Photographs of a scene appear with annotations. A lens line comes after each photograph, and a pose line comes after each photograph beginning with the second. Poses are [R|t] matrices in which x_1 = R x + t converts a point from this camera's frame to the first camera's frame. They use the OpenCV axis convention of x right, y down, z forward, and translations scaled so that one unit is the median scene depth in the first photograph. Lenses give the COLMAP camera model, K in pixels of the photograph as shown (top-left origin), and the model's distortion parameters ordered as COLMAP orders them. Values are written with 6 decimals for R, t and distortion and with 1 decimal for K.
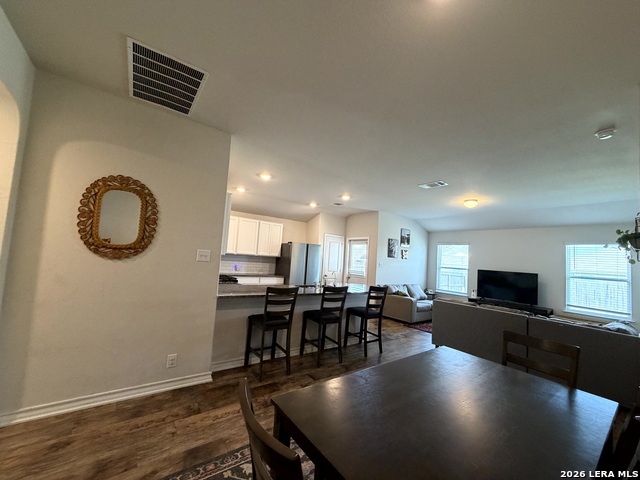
lens RADIAL K [[255.0, 0, 320.4], [0, 255.0, 241.1], [0, 0, 1]] dist [0.000586, -0.000600]
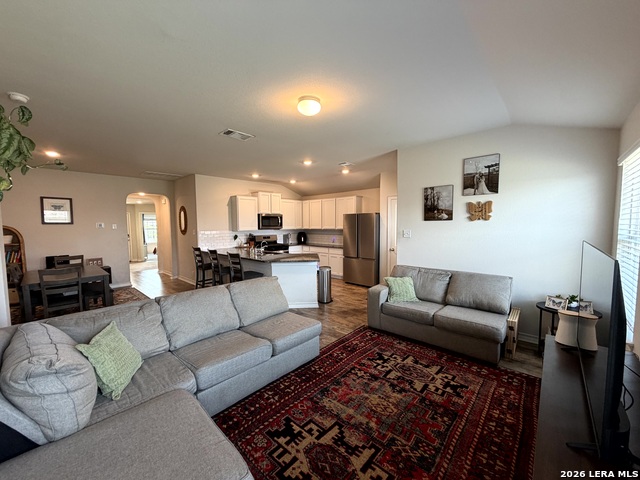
lens RADIAL K [[255.0, 0, 319.6], [0, 255.0, 241.1], [0, 0, 1]] dist [0.000586, -0.000600]
pose [[0.185116, -0.002220, -0.982714, 0.781160], [0.087090, 0.996100, 0.014155, 0.079207], [0.978850, -0.088205, 0.184587, 0.654538]]
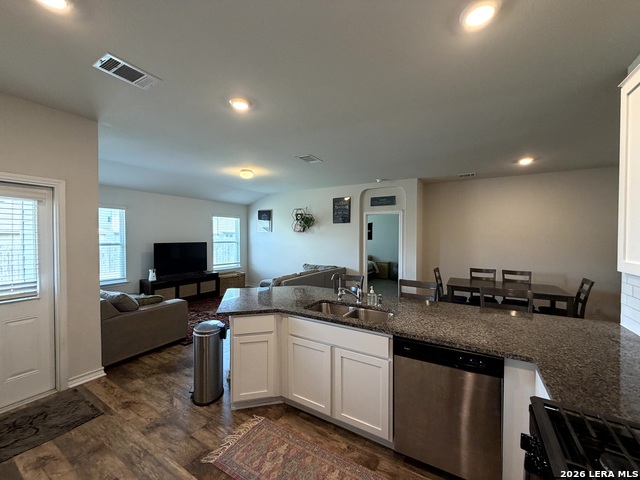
lens RADIAL K [[255.0, 0, 318.0], [0, 255.0, 241.5], [0, 0, 1]] dist [0.000586, -0.000600]
pose [[-0.378112, -0.086336, 0.921725, -0.268602], [-0.090299, 0.994334, 0.056095, 0.016289], [-0.921345, -0.062021, -0.383766, 0.794653]]
